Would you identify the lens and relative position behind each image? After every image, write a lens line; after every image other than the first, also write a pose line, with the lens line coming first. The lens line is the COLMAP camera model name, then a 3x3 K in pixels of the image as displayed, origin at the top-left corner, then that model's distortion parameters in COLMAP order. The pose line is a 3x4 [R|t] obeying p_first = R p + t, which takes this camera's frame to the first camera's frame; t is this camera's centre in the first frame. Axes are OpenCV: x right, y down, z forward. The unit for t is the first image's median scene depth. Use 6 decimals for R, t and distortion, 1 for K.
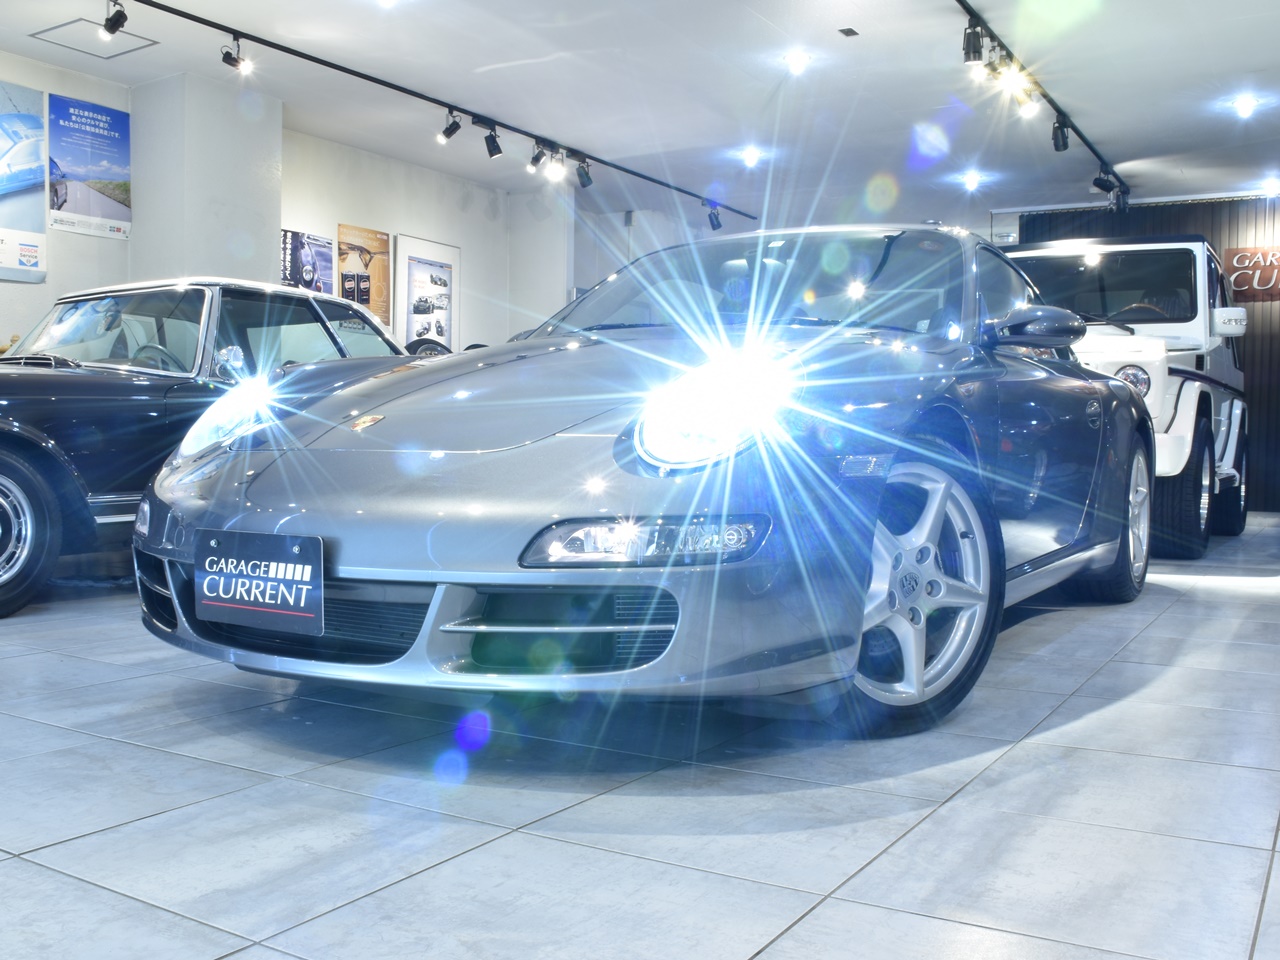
lens RADIAL K [[1337.4, 0, 662.0], [0, 1337.4, 485.9], [0, 0, 1]] dist [-0.130097, 0.015896]
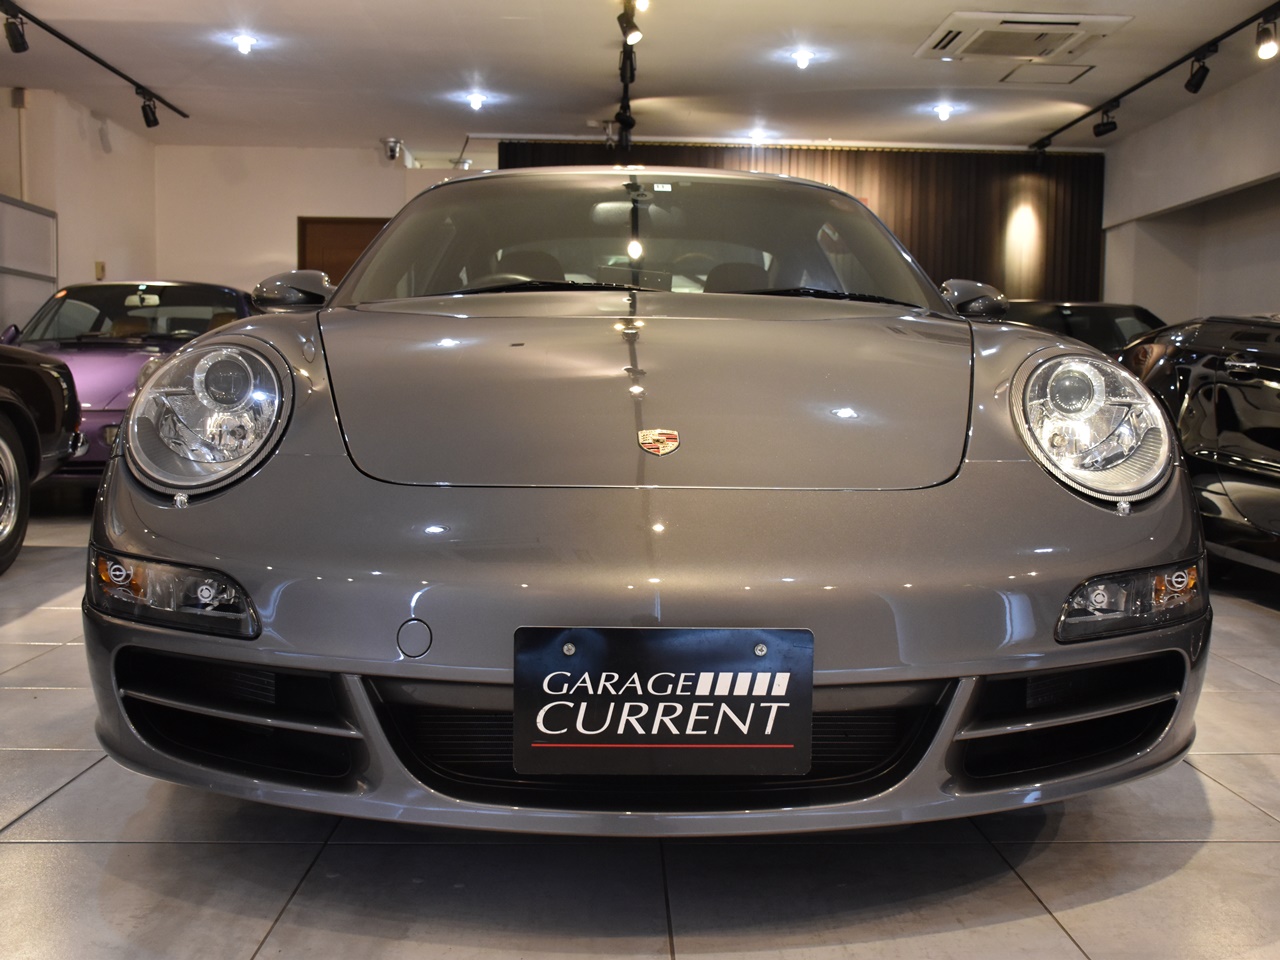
lens RADIAL K [[1385.8, 0, 693.6], [0, 1385.8, 463.1], [0, 0, 1]] dist [-0.043143, 0.037881]
pose [[0.816675, -0.033168, 0.576144, -0.675755], [0.010754, 0.999048, 0.042271, -0.072034], [-0.576997, -0.028326, 0.816255, 0.446331]]
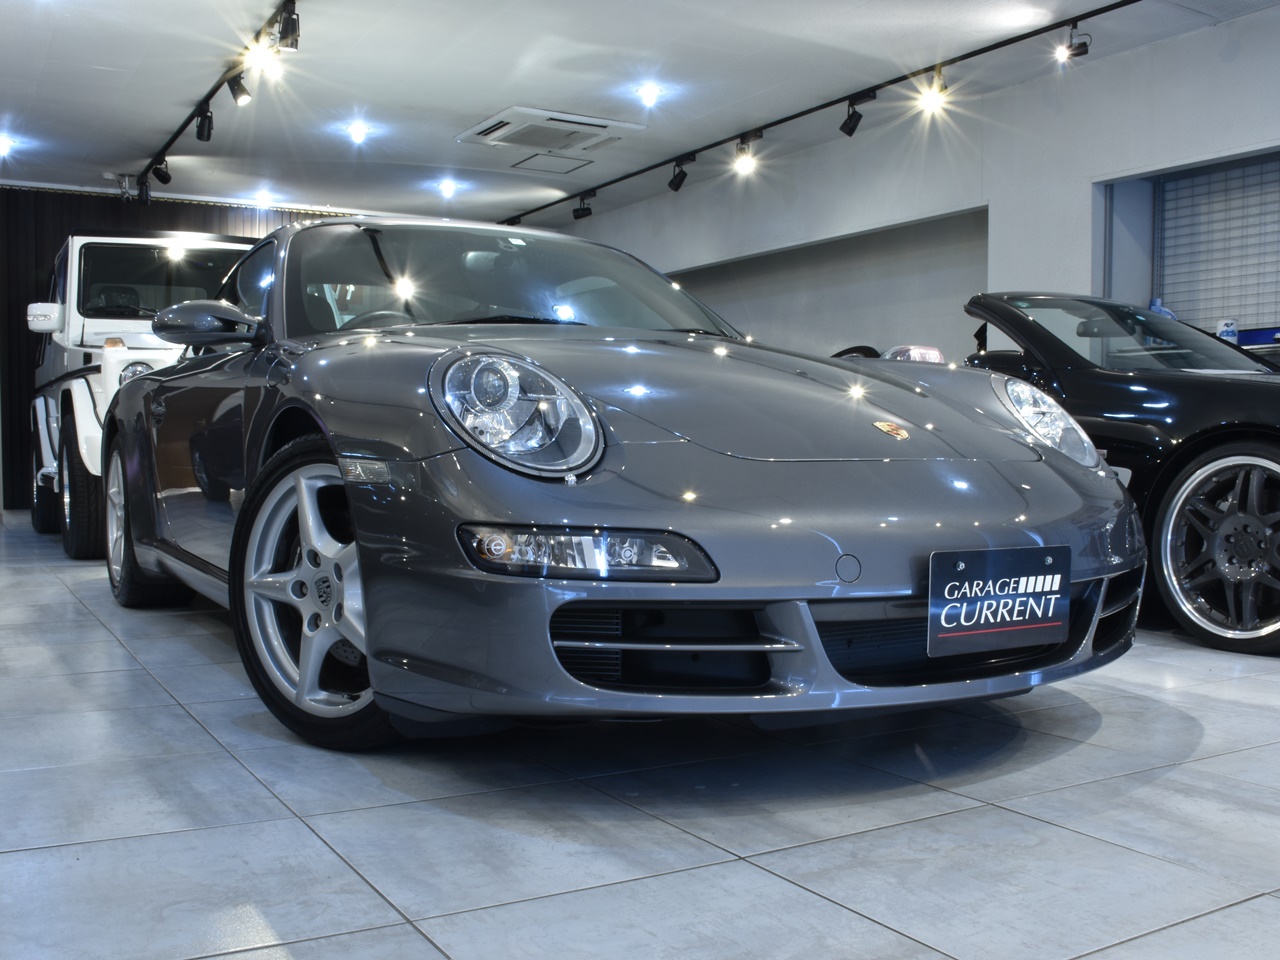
lens RADIAL K [[1337.4, 0, 662.0], [0, 1337.4, 485.9], [0, 0, 1]] dist [-0.130097, 0.015896]
pose [[0.420896, -0.032416, 0.906530, -1.258408], [0.026501, 0.999374, 0.023431, -0.037697], [-0.906722, 0.014162, 0.421491, 0.818444]]
